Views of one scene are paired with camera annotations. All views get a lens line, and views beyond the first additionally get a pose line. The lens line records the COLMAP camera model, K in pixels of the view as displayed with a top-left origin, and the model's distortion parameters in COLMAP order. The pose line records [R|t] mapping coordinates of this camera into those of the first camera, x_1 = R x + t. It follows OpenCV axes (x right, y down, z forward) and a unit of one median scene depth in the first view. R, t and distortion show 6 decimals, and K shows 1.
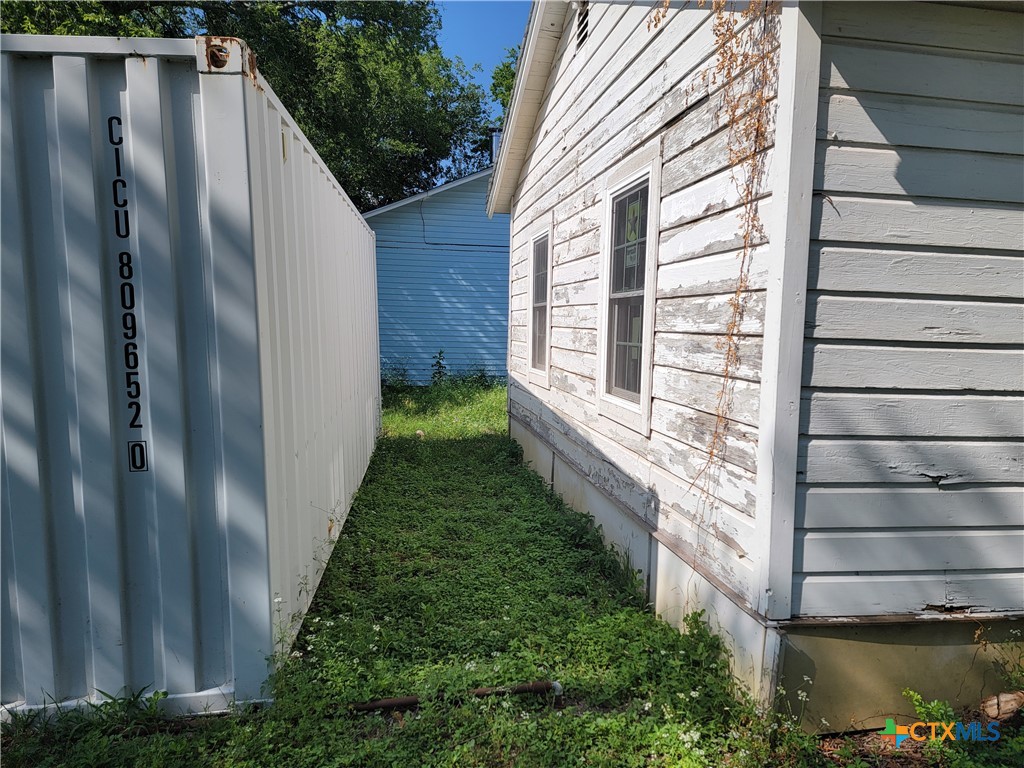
lens RADIAL K [[715.0, 0, 517.1], [0, 715.0, 375.3], [0, 0, 1]] dist [0.067377, -0.055151]
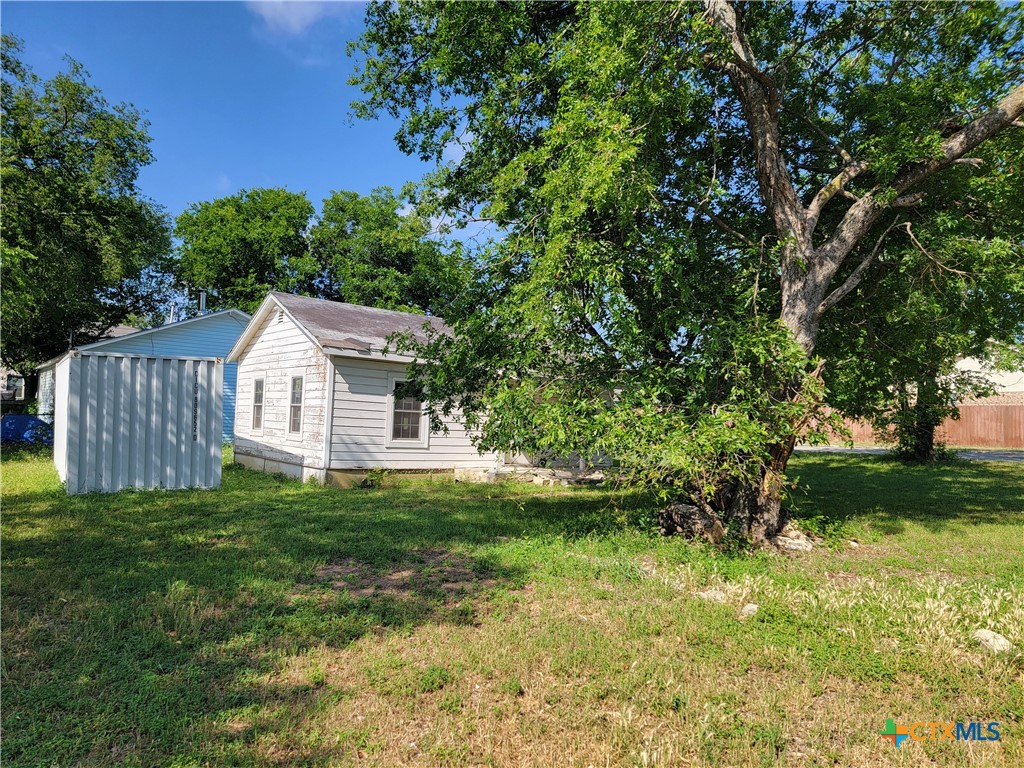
lens RADIAL K [[715.0, 0, 511.6], [0, 715.0, 374.1], [0, 0, 1]] dist [0.067377, -0.055151]
pose [[0.891340, 0.035978, 0.451906, -0.831754], [0.018466, 0.993137, -0.115490, 0.272800], [-0.452960, 0.111286, 0.884558, -4.328024]]
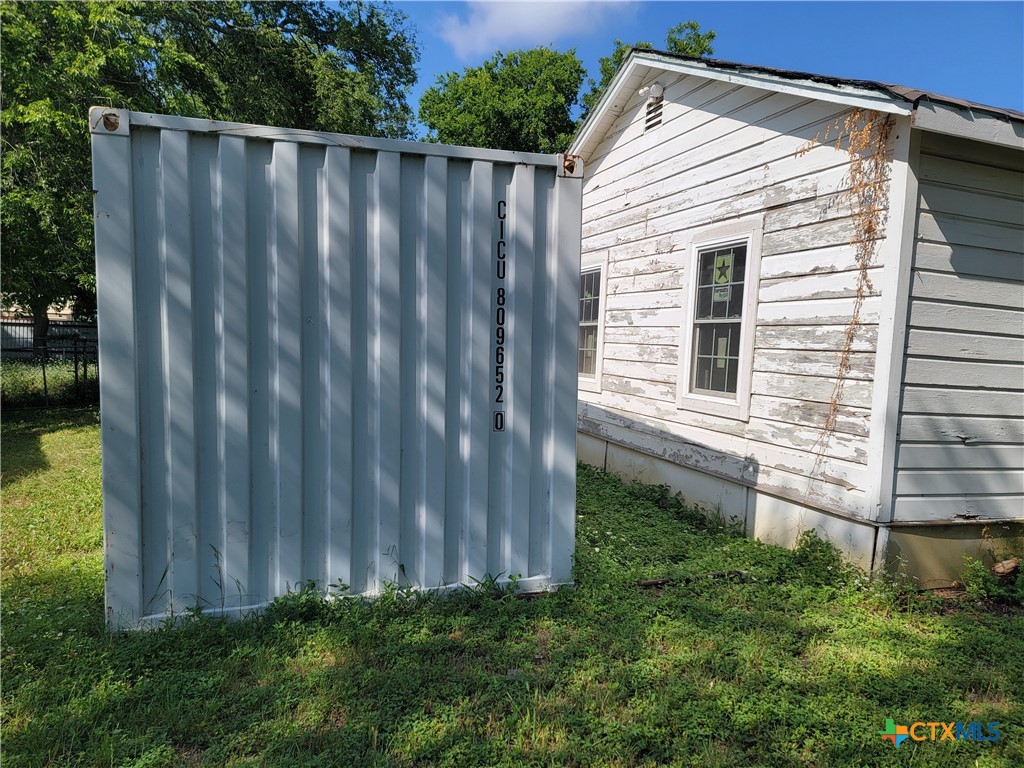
lens RADIAL K [[715.0, 0, 521.1], [0, 715.0, 383.5], [0, 0, 1]] dist [0.067377, -0.055151]
pose [[0.984080, 0.017765, 0.176835, -0.735231], [-0.015888, 0.999802, -0.012021, 0.048826], [-0.177014, 0.009020, 0.984167, -0.480773]]
